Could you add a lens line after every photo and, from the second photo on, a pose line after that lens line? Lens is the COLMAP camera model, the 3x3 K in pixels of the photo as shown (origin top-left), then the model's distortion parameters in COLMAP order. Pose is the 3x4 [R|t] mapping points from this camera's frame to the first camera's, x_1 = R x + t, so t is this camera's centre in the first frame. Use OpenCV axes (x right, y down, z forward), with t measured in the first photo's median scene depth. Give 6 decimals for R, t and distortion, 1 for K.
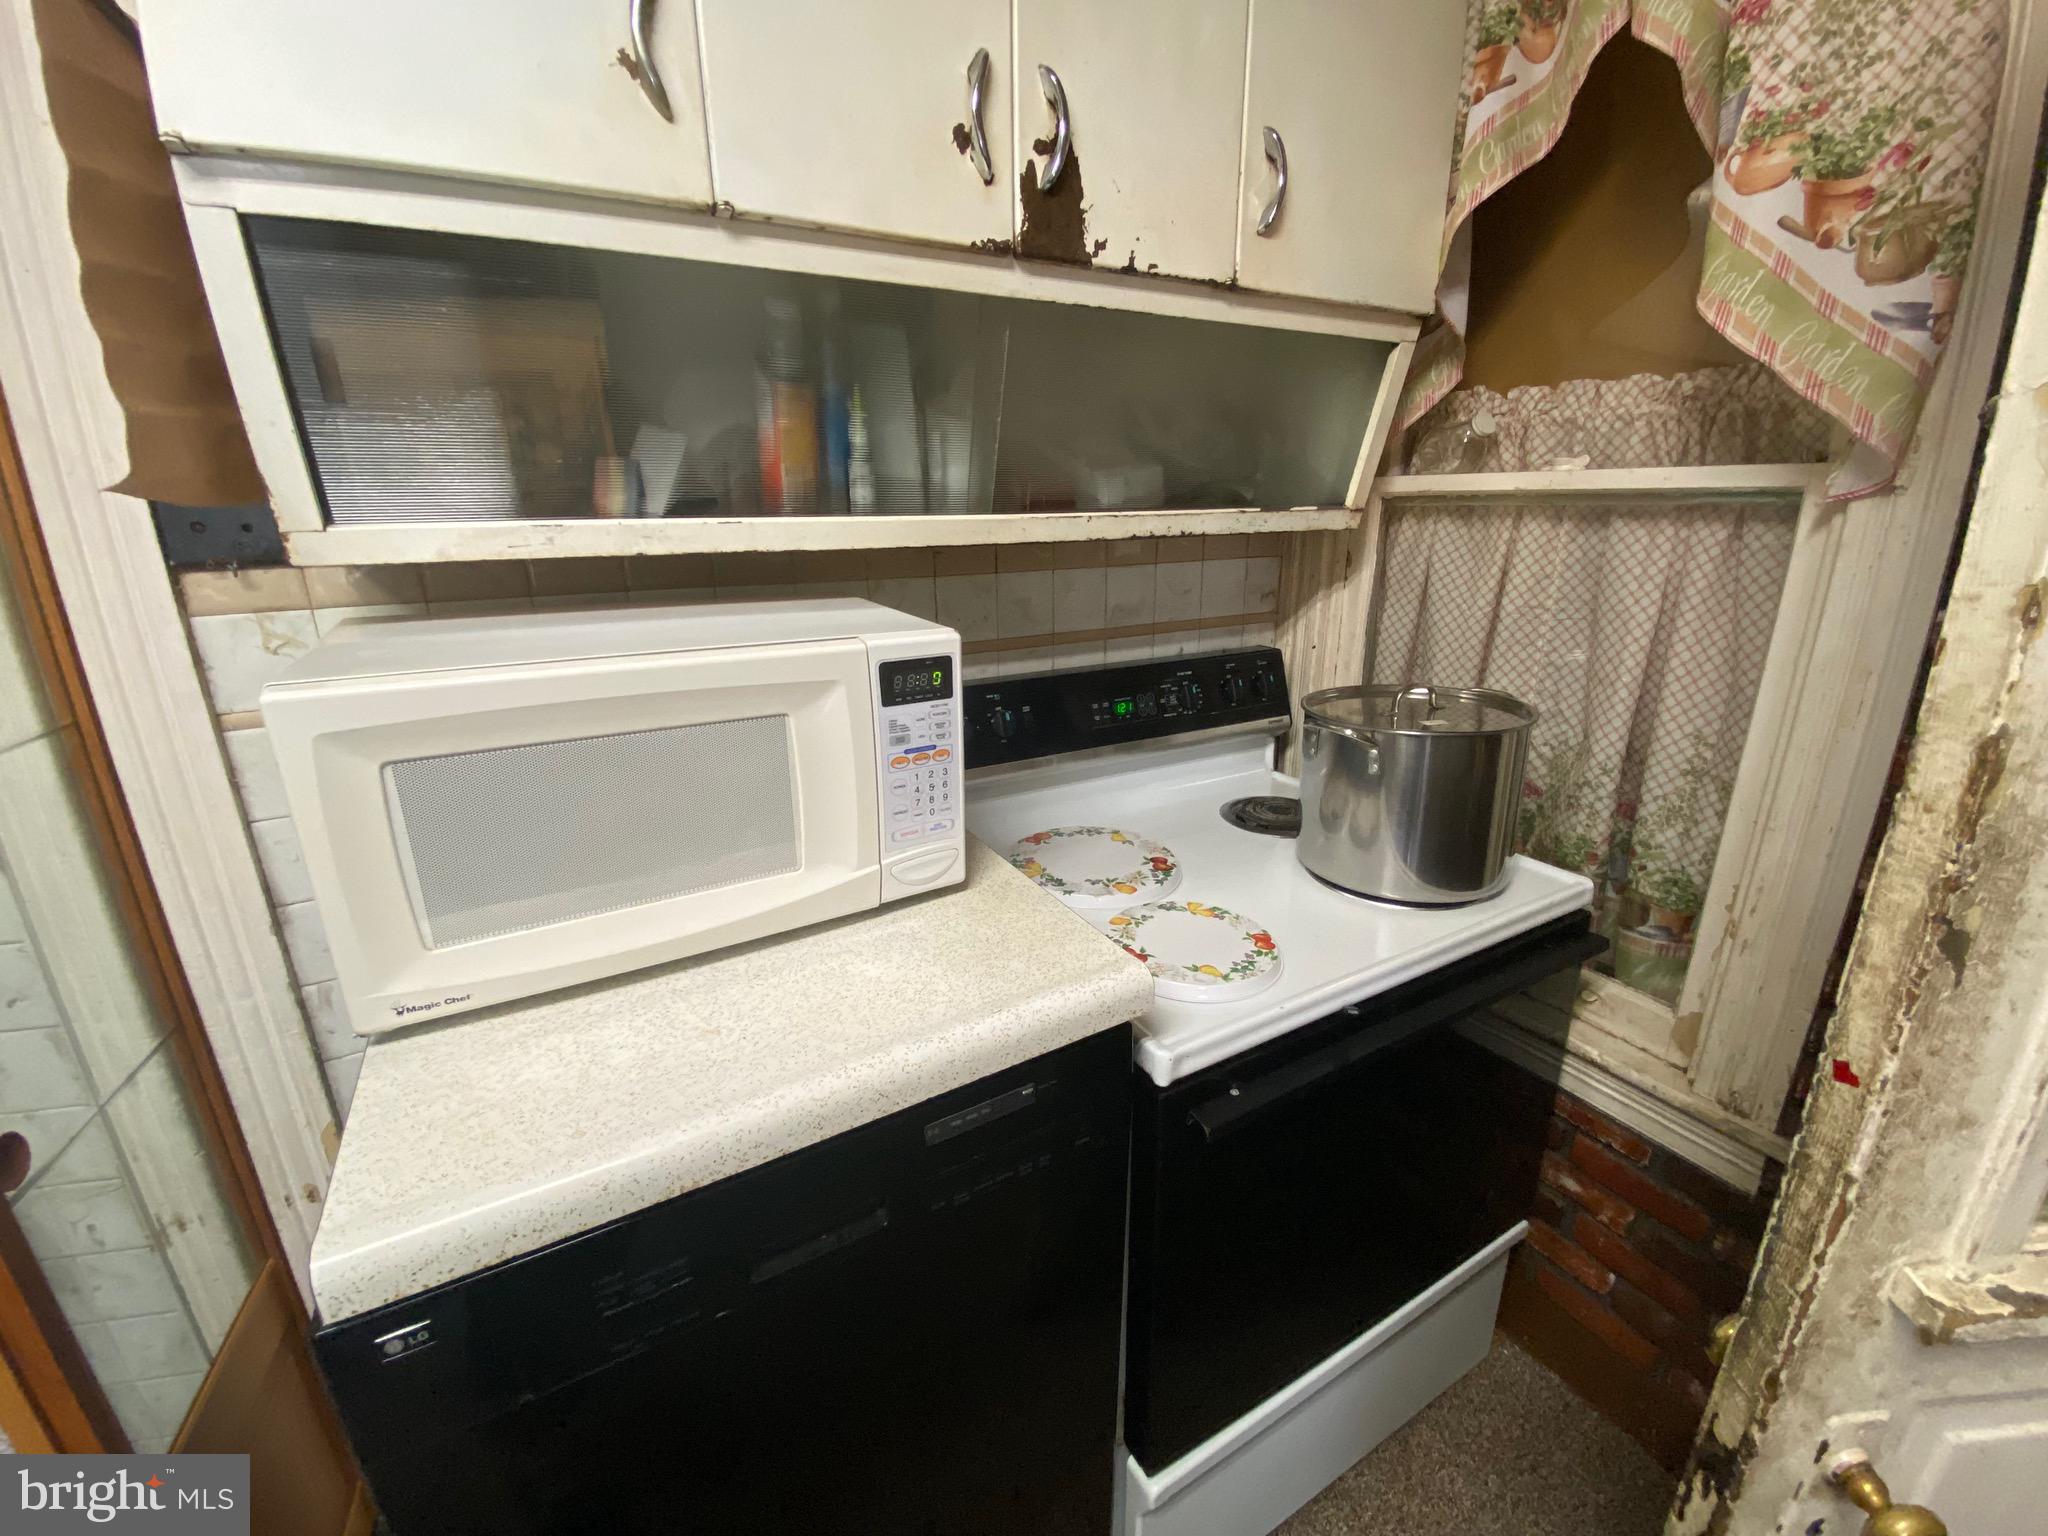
lens RADIAL K [[833.5, 0, 1024.0], [0, 833.5, 768.0], [0, 0, 1]] dist [0.017185, -0.016775]
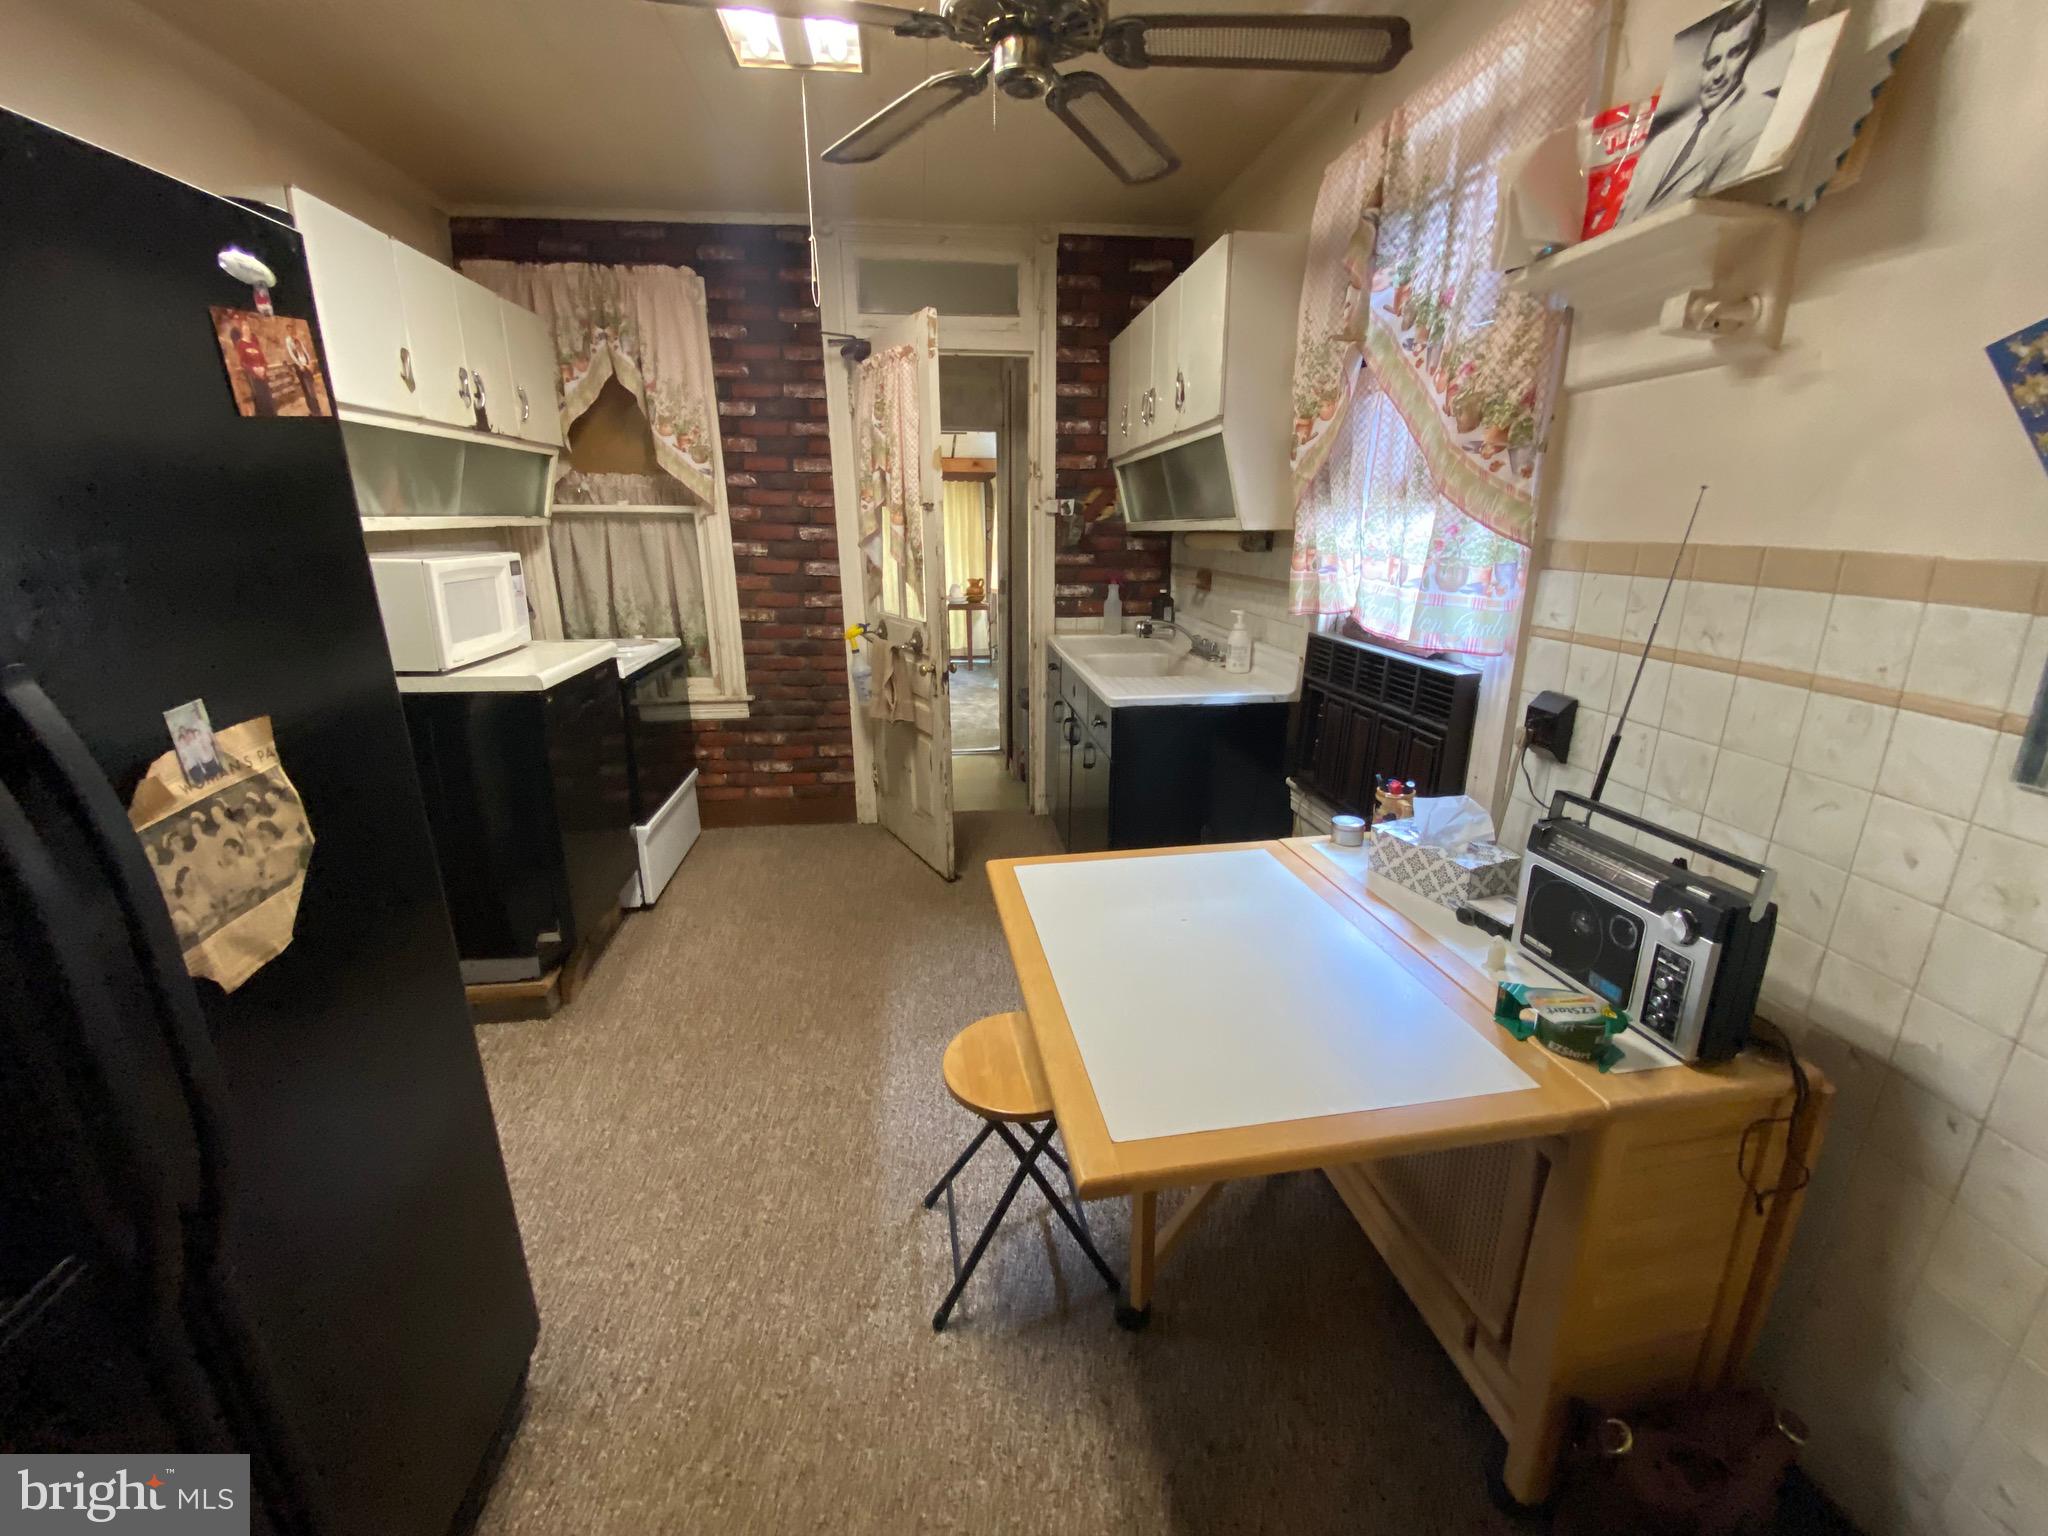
lens RADIAL K [[833.5, 0, 1024.0], [0, 833.5, 768.0], [0, 0, 1]] dist [0.017185, -0.016775]
pose [[0.383195, -0.252191, 0.888572, -1.830997], [0.266541, 0.951272, 0.155041, 0.484402], [-0.884374, 0.177430, 0.431742, -1.481154]]
